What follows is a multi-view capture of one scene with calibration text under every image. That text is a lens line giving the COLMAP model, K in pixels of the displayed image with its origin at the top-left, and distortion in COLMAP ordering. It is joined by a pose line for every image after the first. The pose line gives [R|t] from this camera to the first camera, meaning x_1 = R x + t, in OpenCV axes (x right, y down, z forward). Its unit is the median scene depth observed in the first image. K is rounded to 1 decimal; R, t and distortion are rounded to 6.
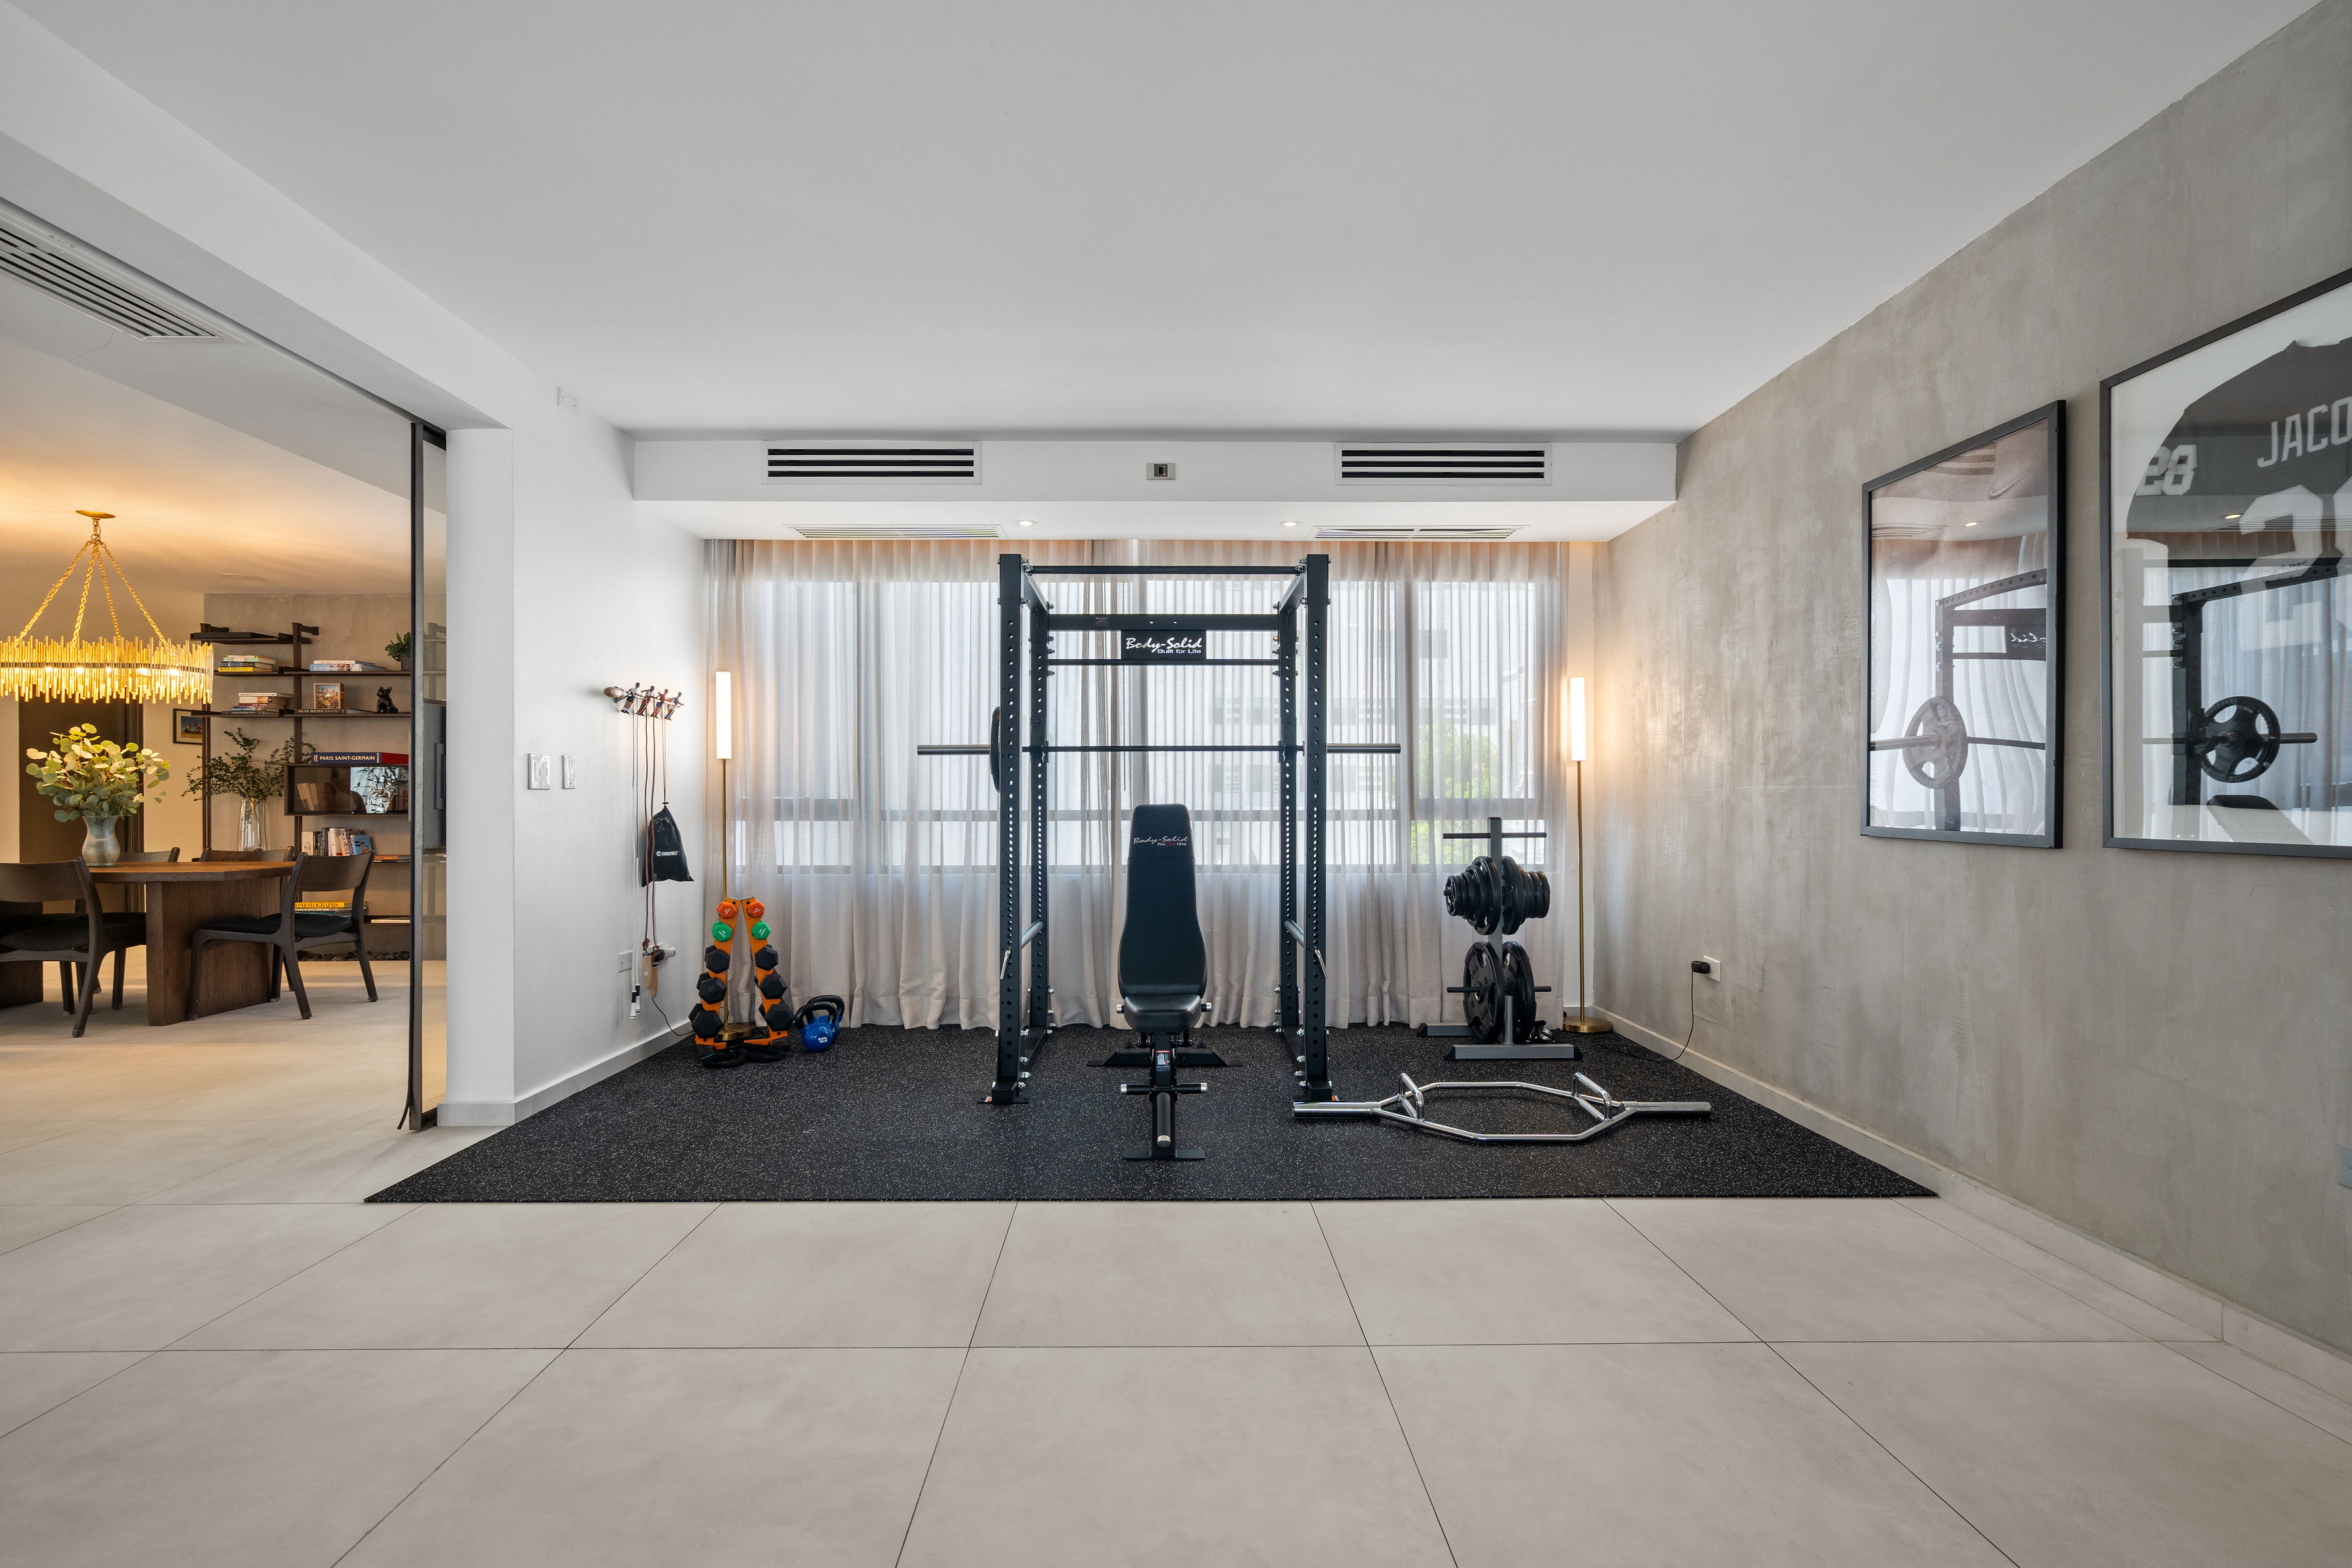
lens RADIAL K [[1089.0, 0, 1161.7], [0, 1089.0, 804.8], [0, 0, 1]] dist [-0.001156, 0.000083]
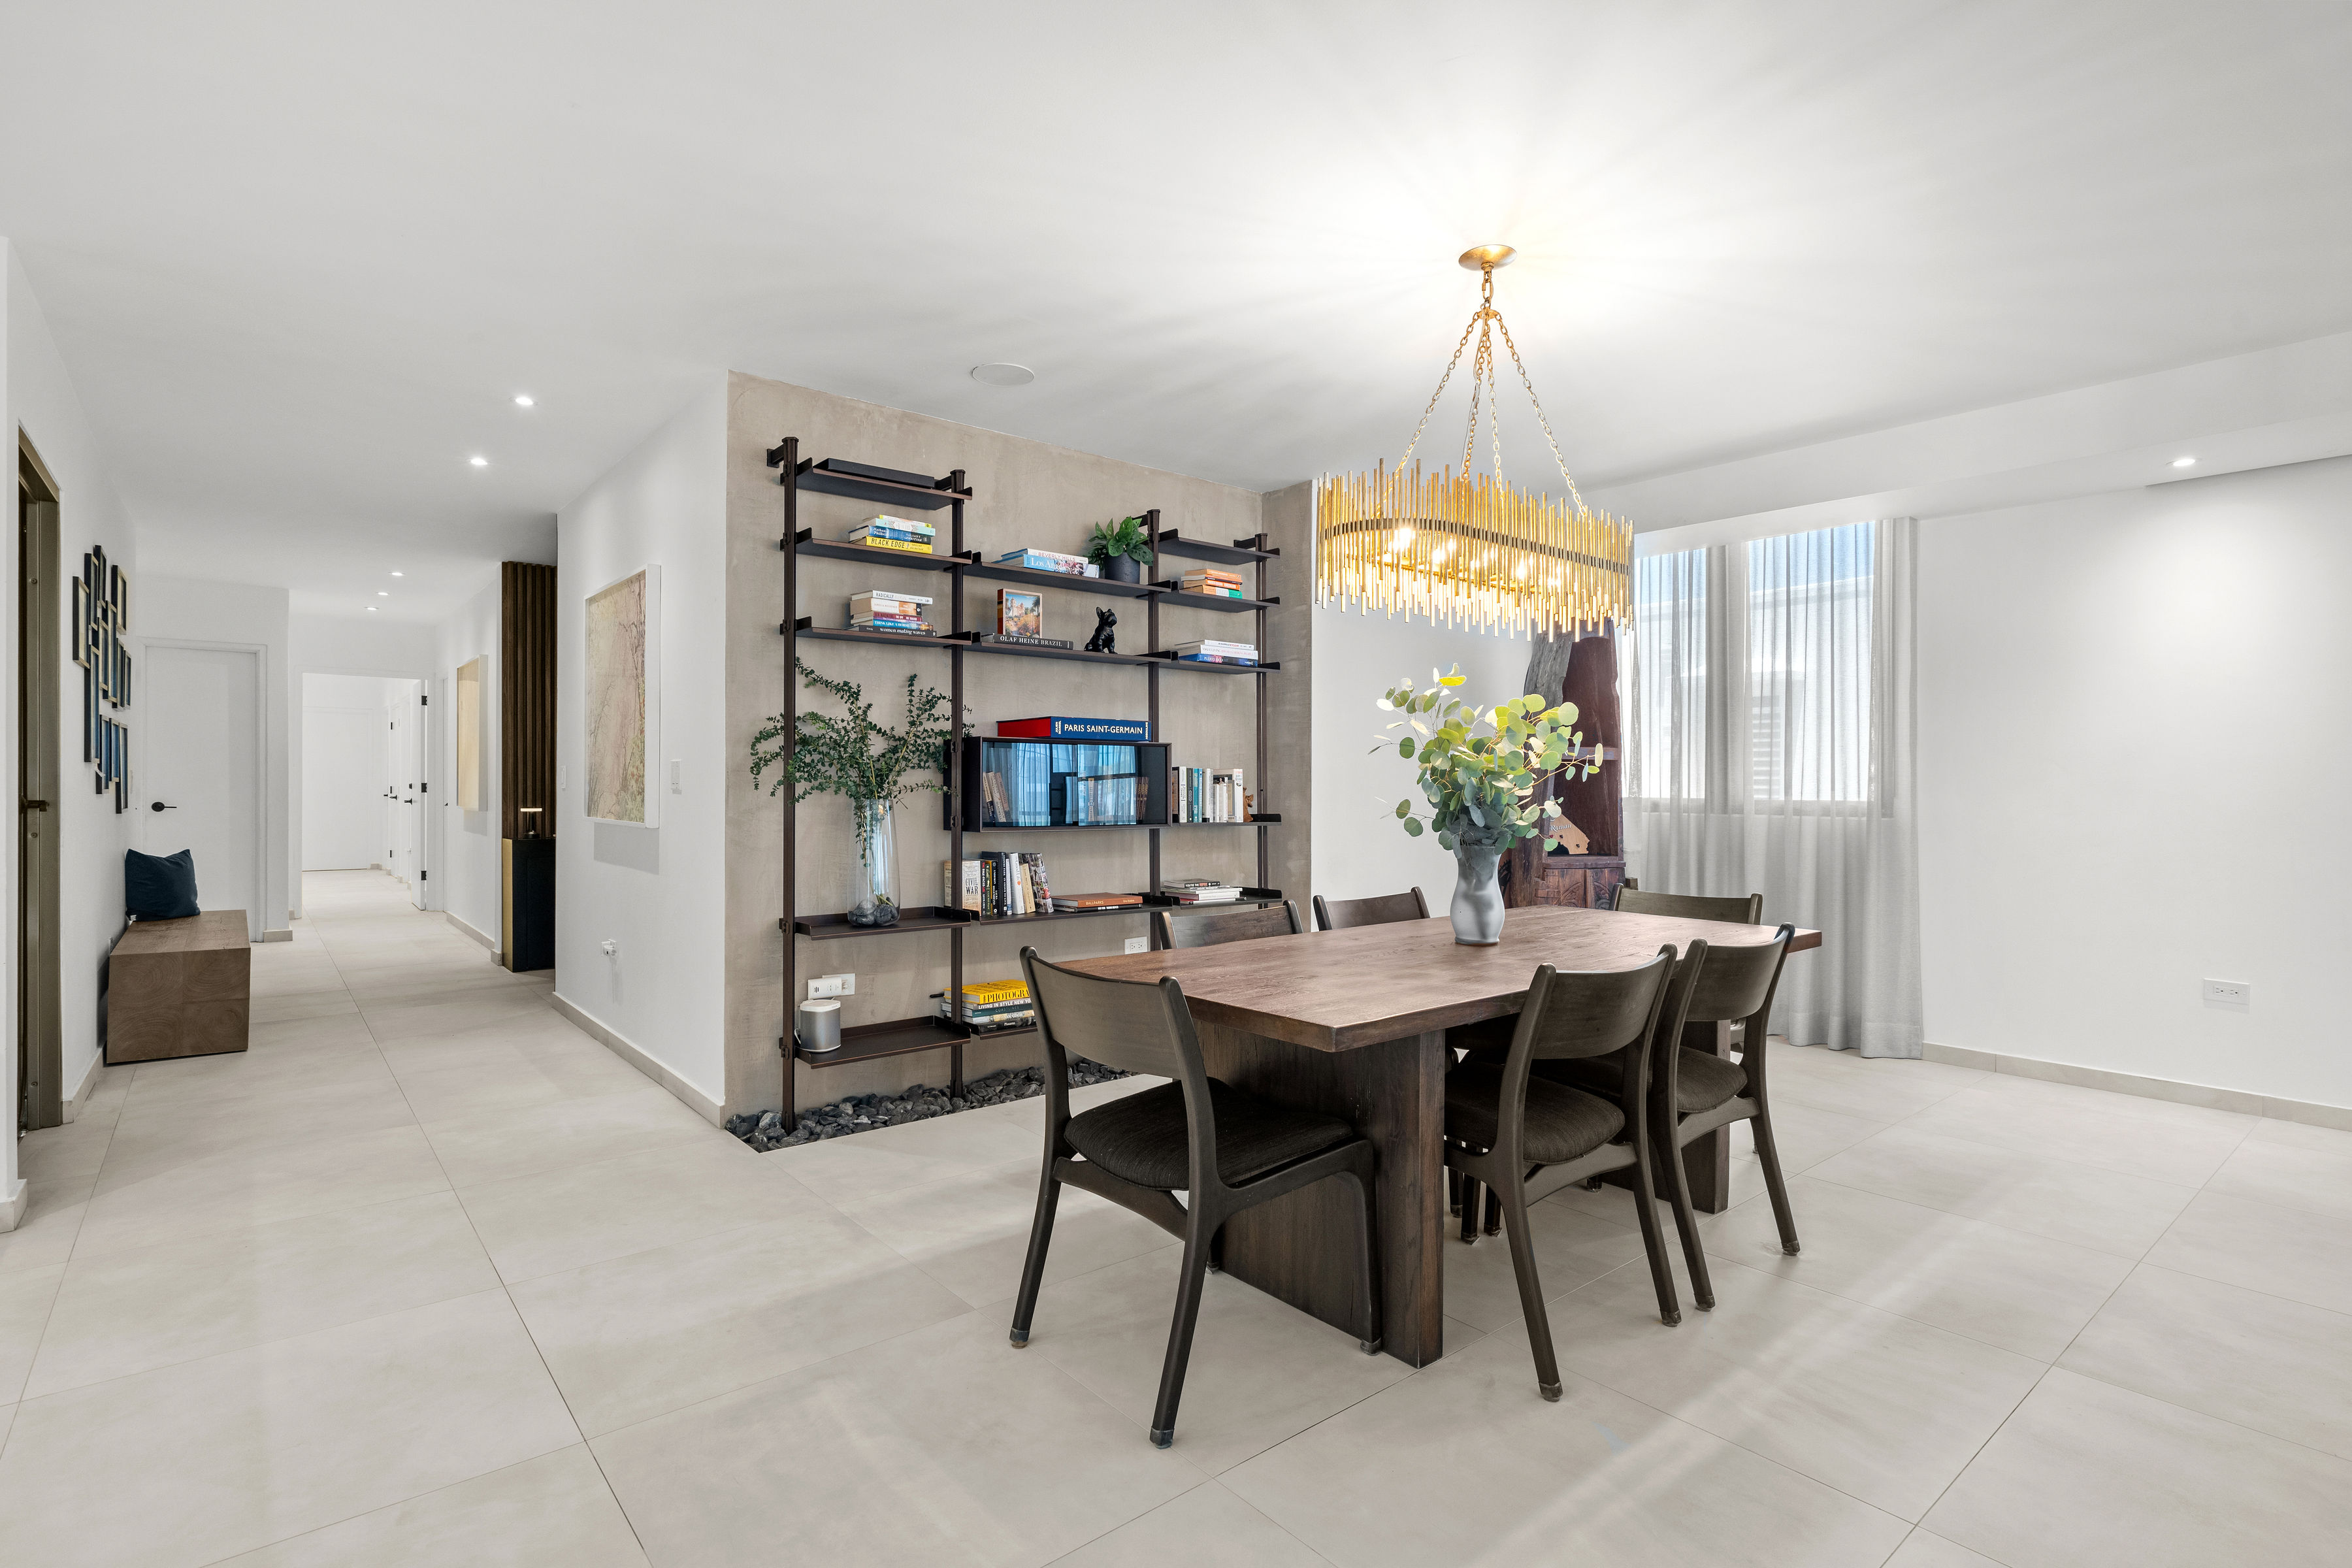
lens RADIAL K [[1131.7, 0, 1176.0], [0, 1131.7, 784.0], [0, 0, 1]] dist [0.002063, -0.000141]
pose [[0.772106, 0.004849, 0.635476, -1.070631], [-0.003120, 0.999988, -0.003840, -0.011804], [-0.635486, 0.000982, 0.772111, 0.505649]]
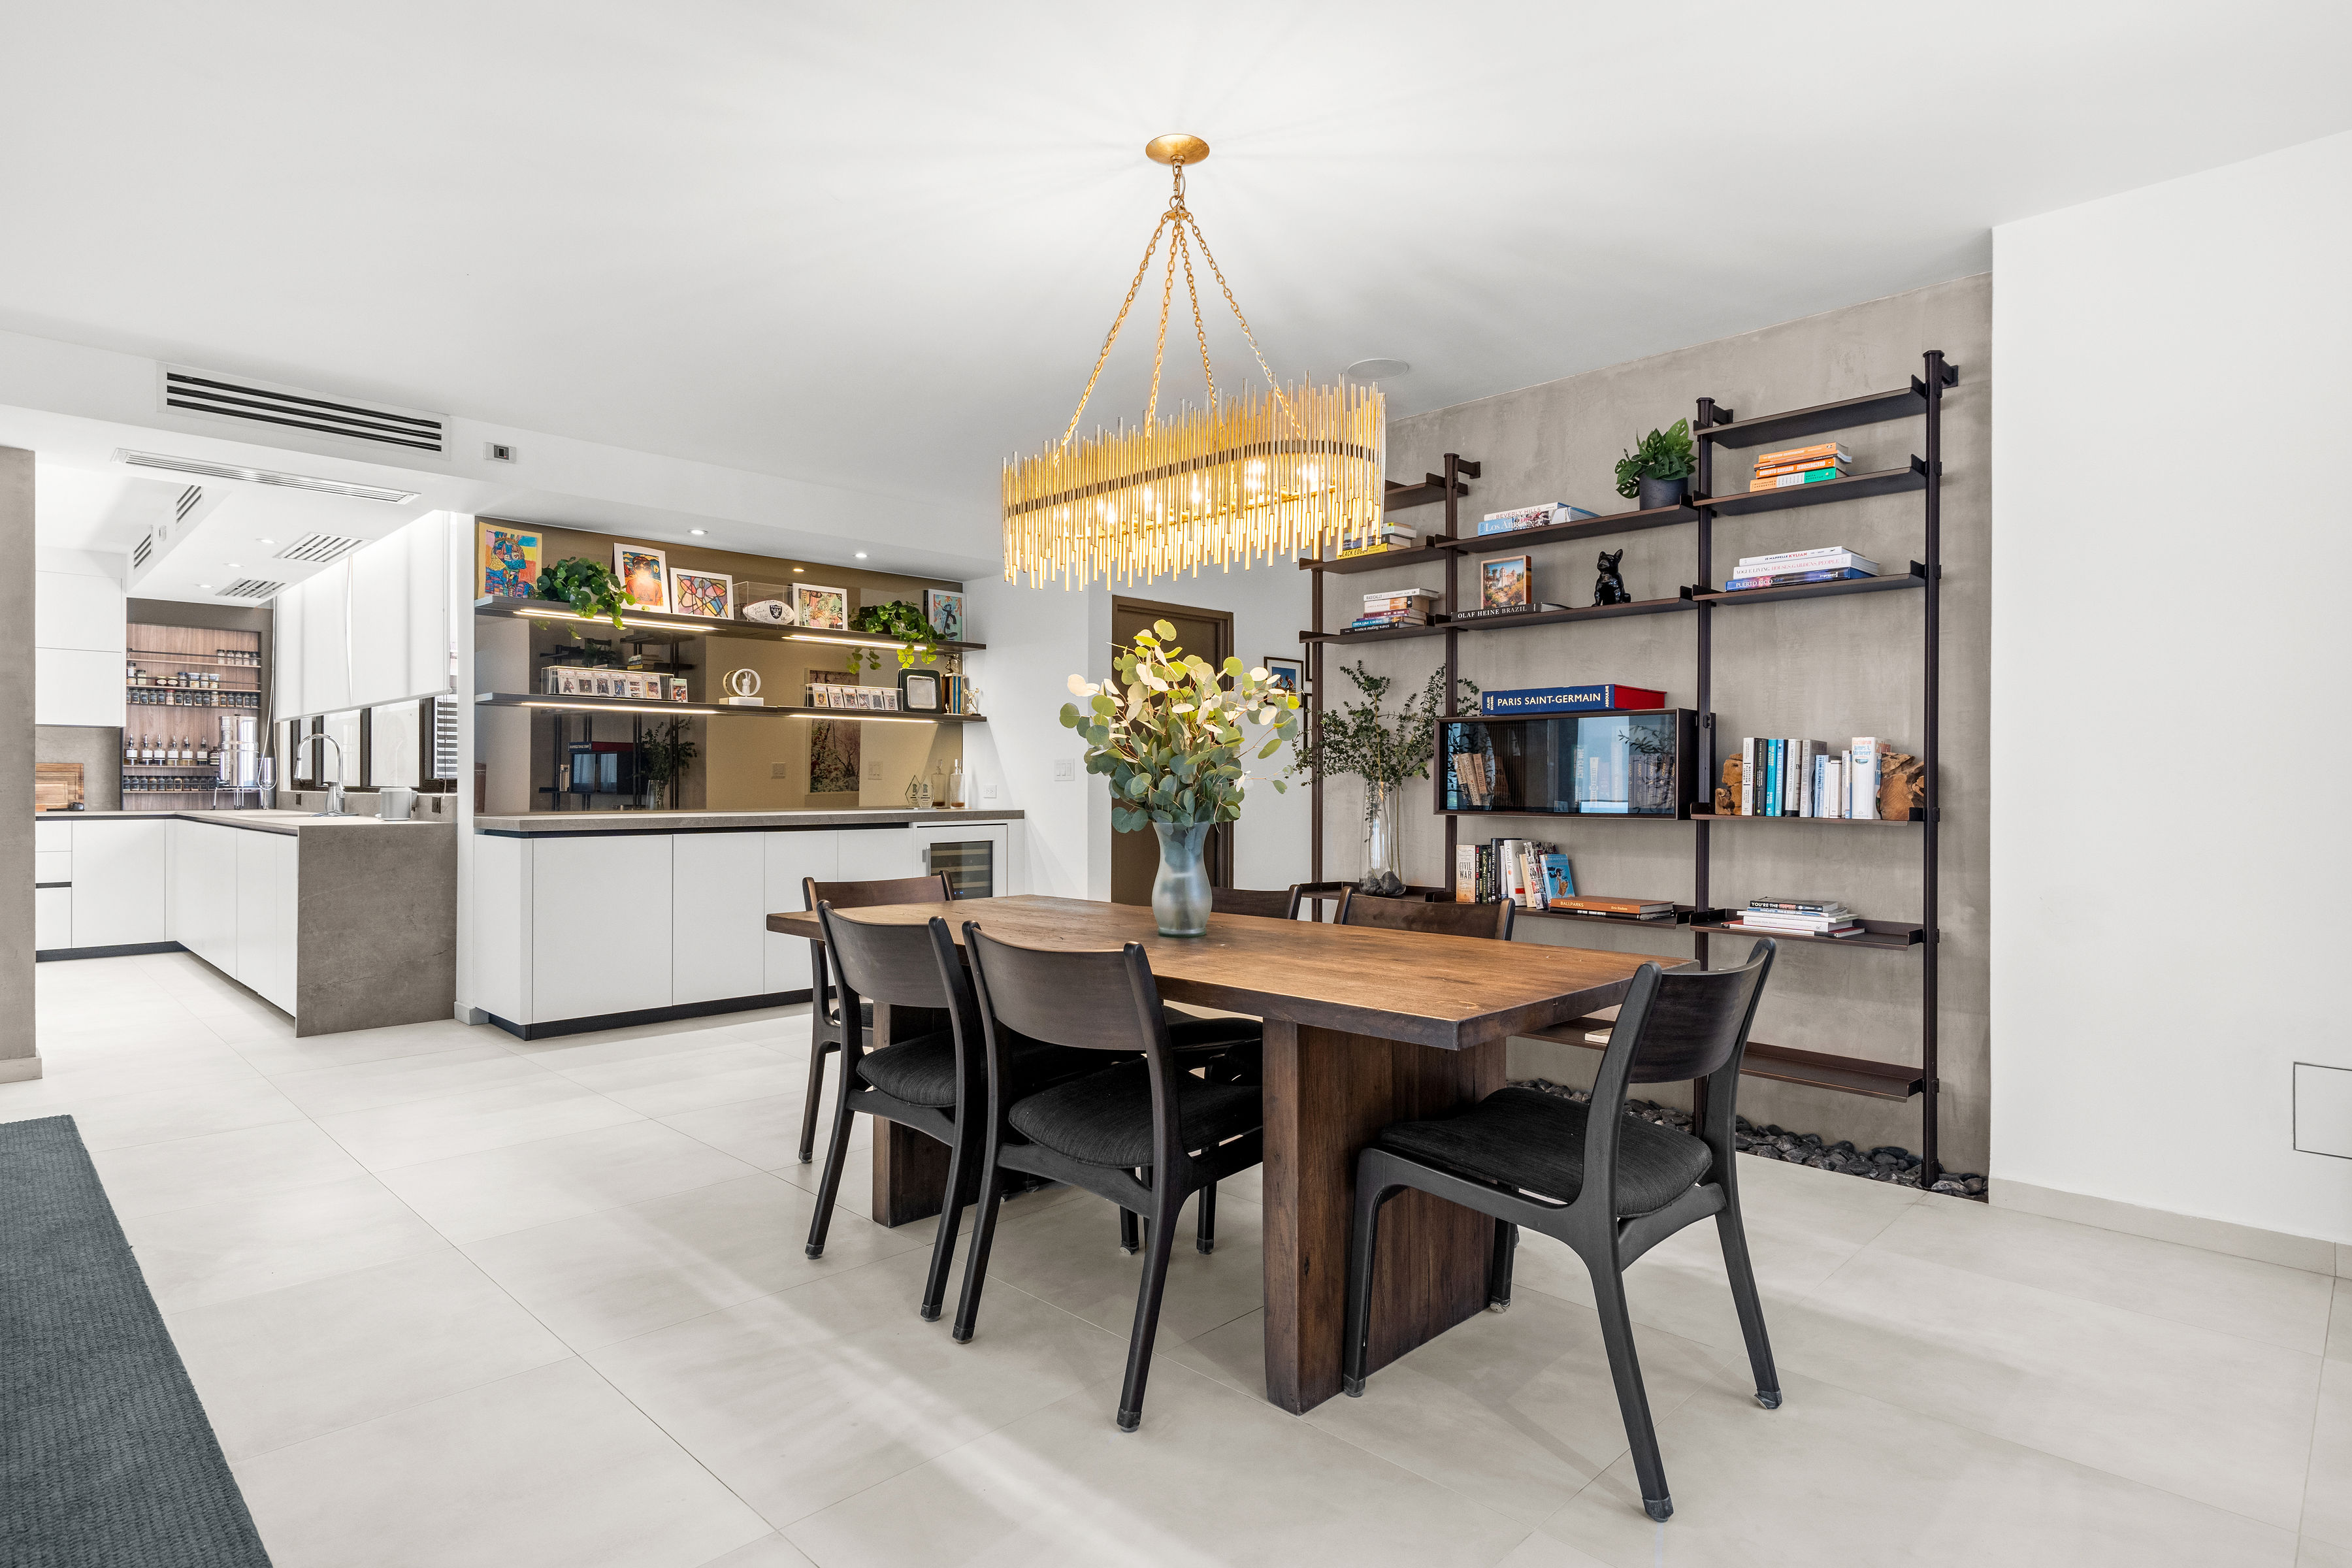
lens RADIAL K [[1246.0, 0, 1176.0], [0, 1246.0, 784.0], [0, 0, 1]] dist [0.004231, 0.000606]
pose [[0.704835, 0.003326, -0.709364, -0.456287], [-0.005708, 0.999983, -0.000983, -0.003530], [0.709348, 0.004741, 0.704842, 0.473826]]
